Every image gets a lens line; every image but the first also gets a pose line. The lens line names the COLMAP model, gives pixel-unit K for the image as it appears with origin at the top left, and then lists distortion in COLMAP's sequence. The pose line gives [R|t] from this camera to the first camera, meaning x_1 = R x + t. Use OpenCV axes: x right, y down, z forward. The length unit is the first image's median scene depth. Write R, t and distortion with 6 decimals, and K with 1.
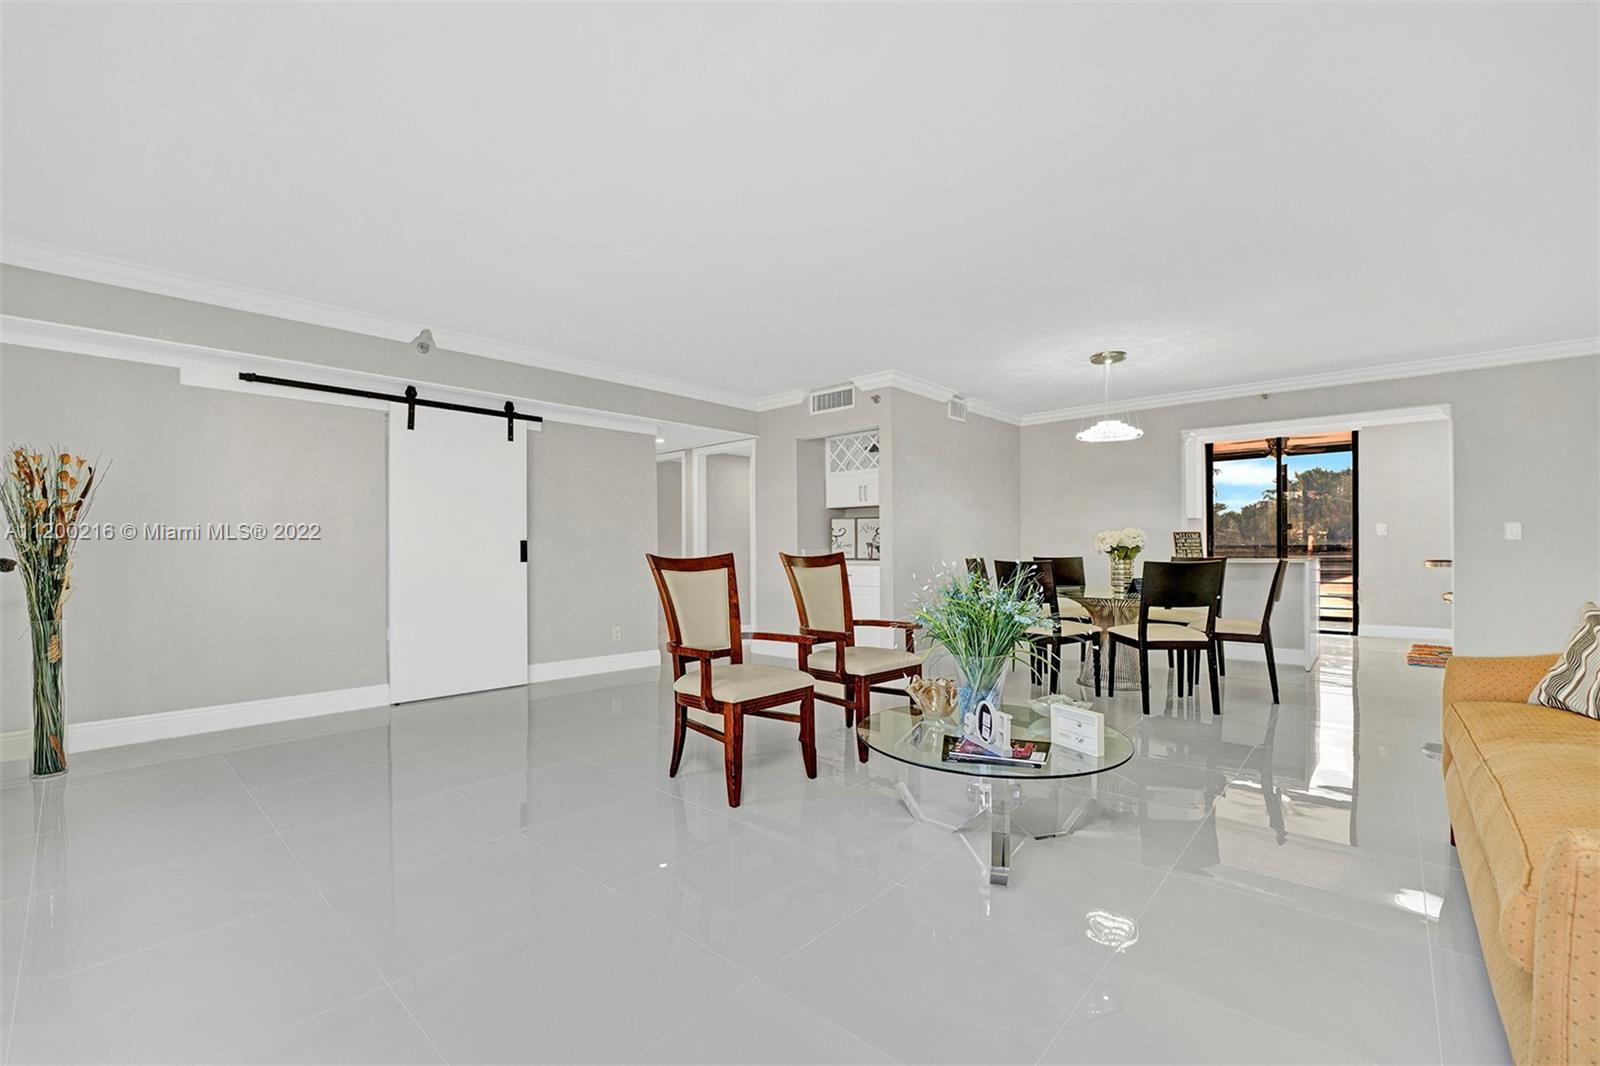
lens RADIAL K [[659.8, 0, 795.1], [0, 659.8, 536.8], [0, 0, 1]] dist [-0.002441, 0.000076]
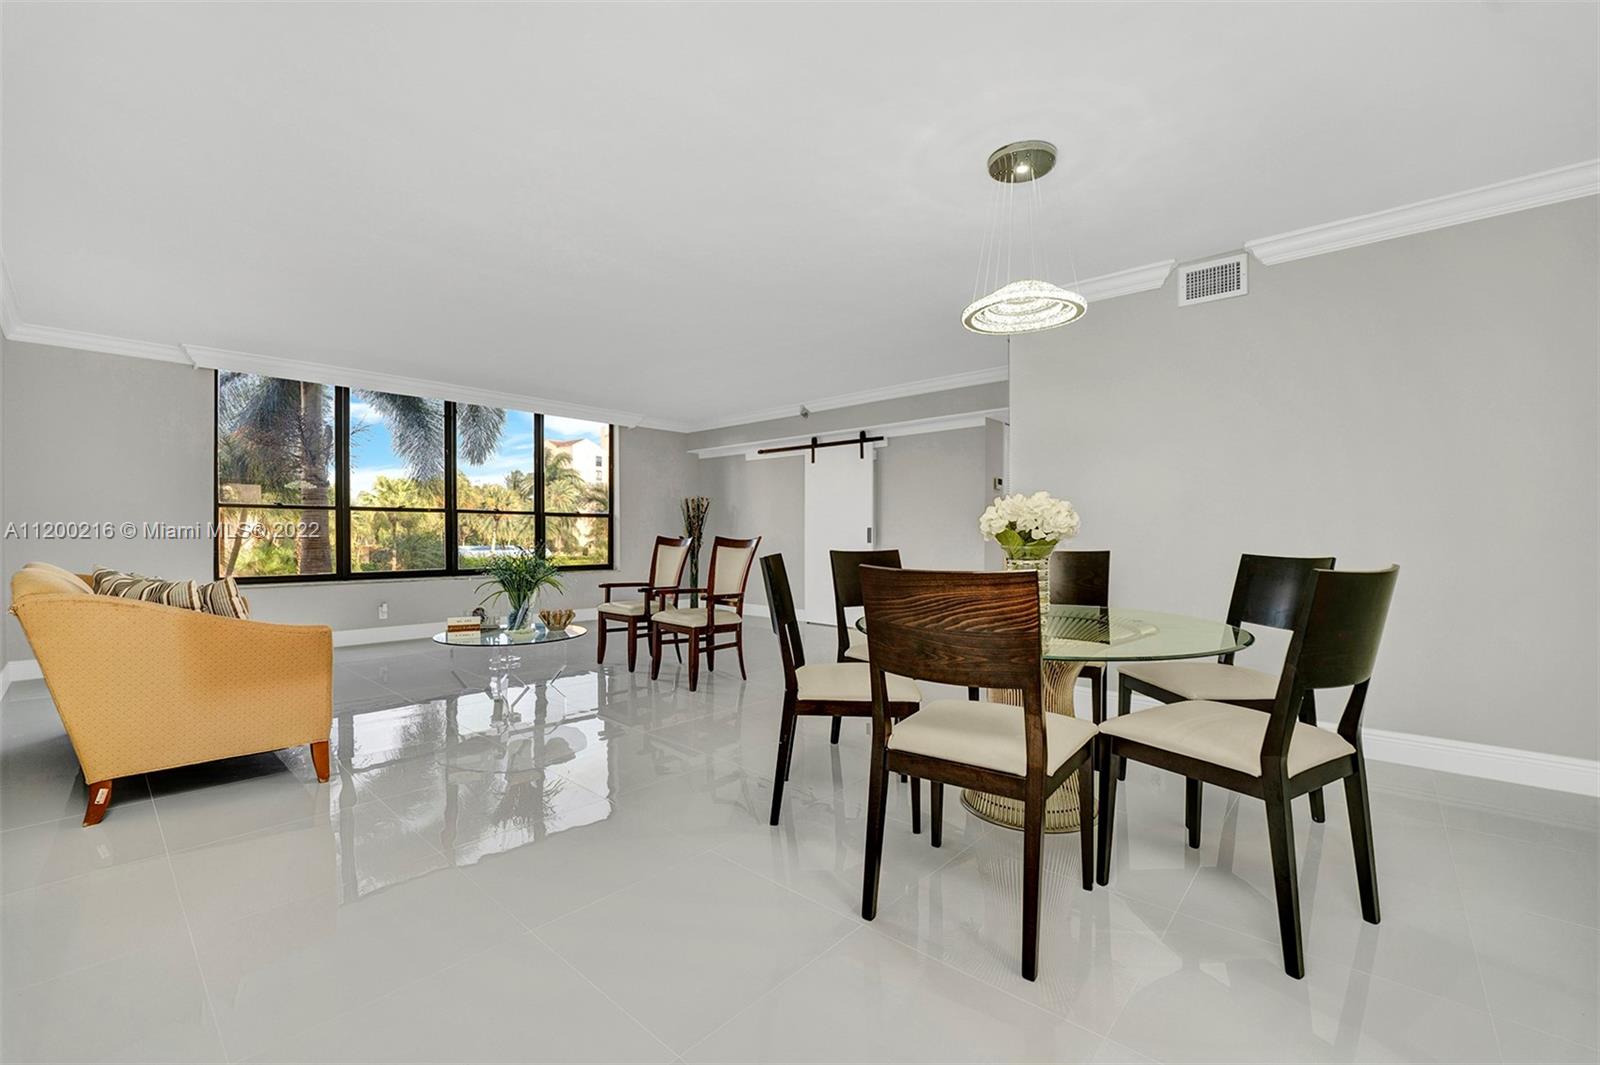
lens RADIAL K [[659.8, 0, 795.1], [0, 659.8, 536.3], [0, 0, 1]] dist [-0.002441, 0.000076]
pose [[0.016117, 0.008783, -0.999832, 1.134095], [0.014088, 0.999860, 0.009010, 0.011542], [0.999771, -0.014230, 0.015991, 0.927090]]
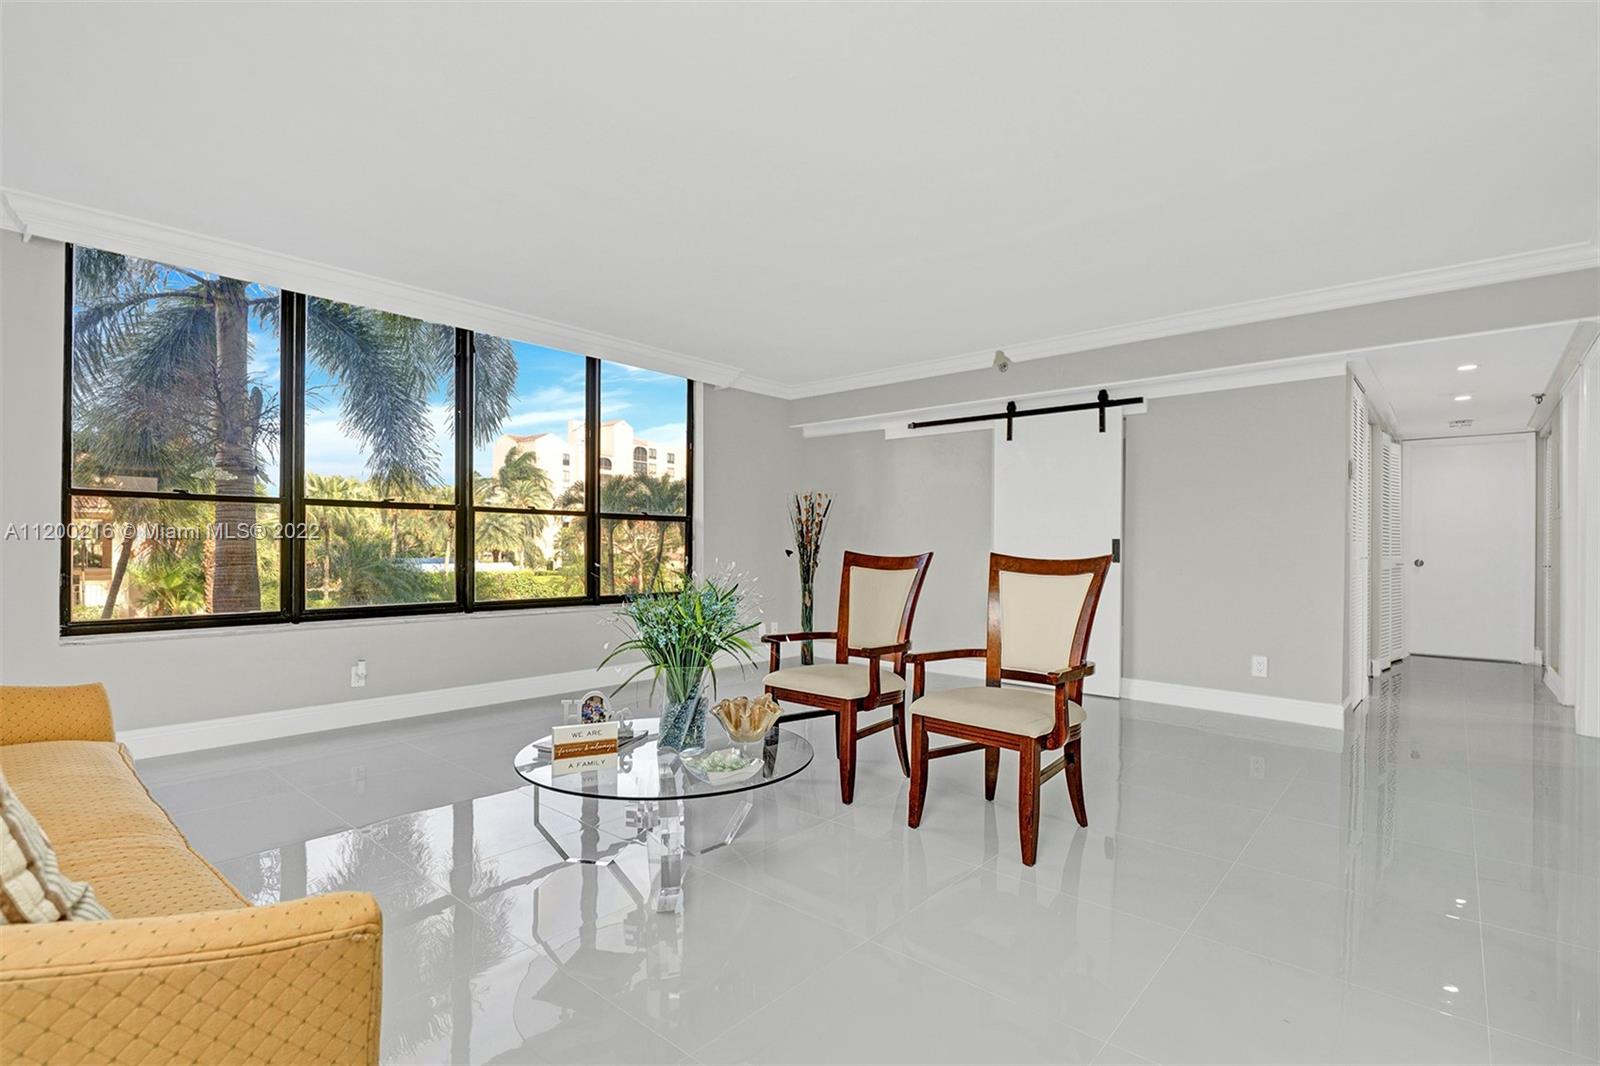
lens RADIAL K [[753.8, 0, 798.2], [0, 753.8, 550.1], [0, 0, 1]] dist [0.000892, 0.000144]
pose [[0.035655, 0.010229, -0.999312, 0.693322], [0.007647, 0.999916, 0.010508, 0.007802], [0.999335, -0.008016, 0.035574, 0.595461]]
